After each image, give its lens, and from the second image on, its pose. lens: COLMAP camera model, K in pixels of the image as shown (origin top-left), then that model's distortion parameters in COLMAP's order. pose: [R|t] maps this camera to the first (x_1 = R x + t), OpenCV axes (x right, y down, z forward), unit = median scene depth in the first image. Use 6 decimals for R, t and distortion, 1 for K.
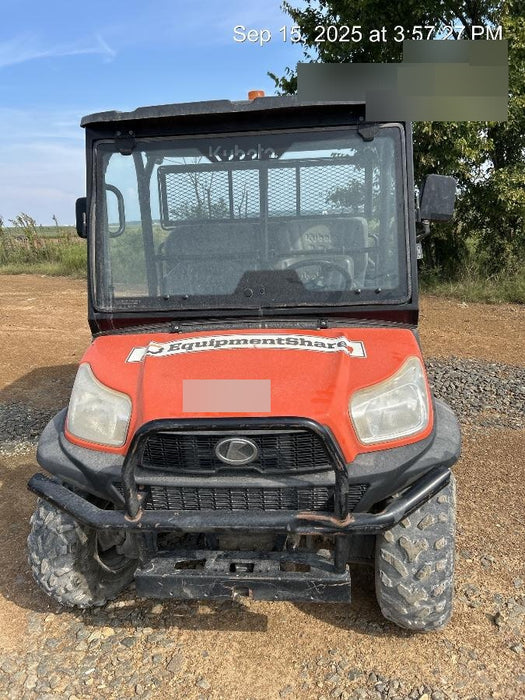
lens RADIAL K [[527.9, 0, 258.6], [0, 527.9, 353.5], [0, 0, 1]] dist [0.025513, -0.027932]
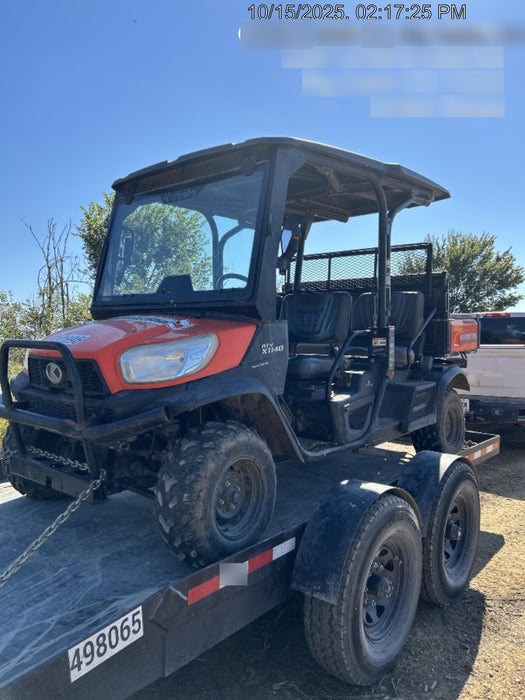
lens RADIAL K [[527.9, 0, 257.5], [0, 527.9, 345.2], [0, 0, 1]] dist [0.025513, -0.027932]
pose [[0.813326, 0.070564, -0.577513, 1.039230], [-0.186687, 0.971782, -0.144178, 0.178125], [0.551043, 0.225078, 0.803549, 0.095886]]
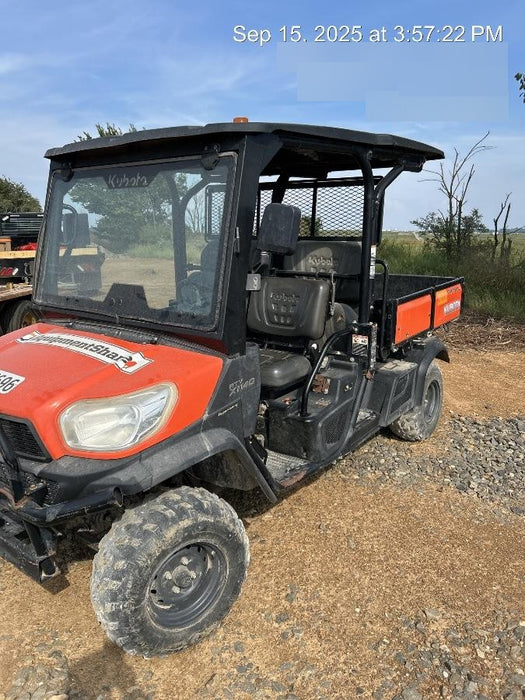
lens RADIAL K [[527.9, 0, 254.8], [0, 527.9, 346.2], [0, 0, 1]] dist [0.025513, -0.027932]
pose [[0.842818, 0.162462, -0.513092, 0.908883], [-0.175241, 0.984238, 0.023786, -0.111553], [0.508869, 0.069868, 0.858004, 0.204008]]
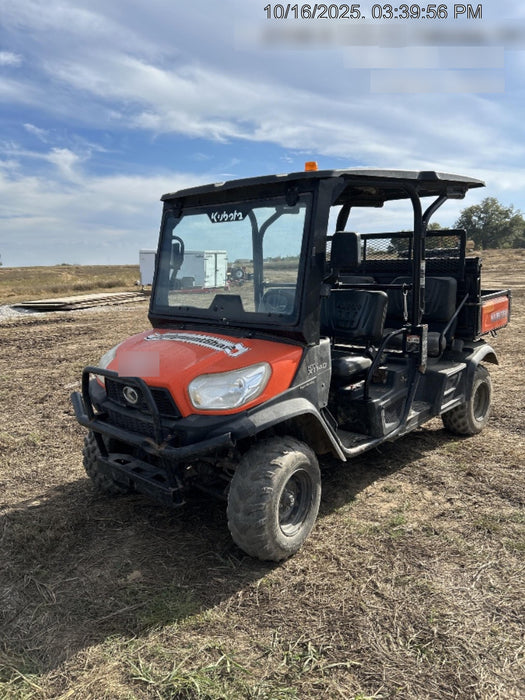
lens RADIAL K [[527.9, 0, 260.2], [0, 527.9, 352.5], [0, 0, 1]] dist [0.025513, -0.027932]
pose [[0.784823, 0.134811, -0.604879, 1.077198], [-0.165227, 0.986241, 0.005426, -0.024524], [0.597288, 0.095684, 0.796299, -0.101863]]
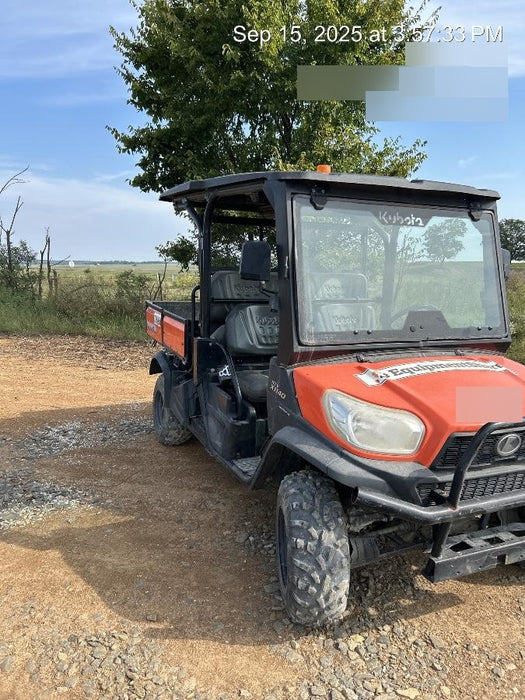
lens RADIAL K [[527.9, 0, 256.8], [0, 527.9, 354.7], [0, 0, 1]] dist [0.025513, -0.027932]
pose [[0.883068, -0.012978, 0.469066, -0.998931], [0.058678, 0.994825, -0.082942, 0.029151], [-0.465563, 0.100768, 0.879259, 0.090954]]
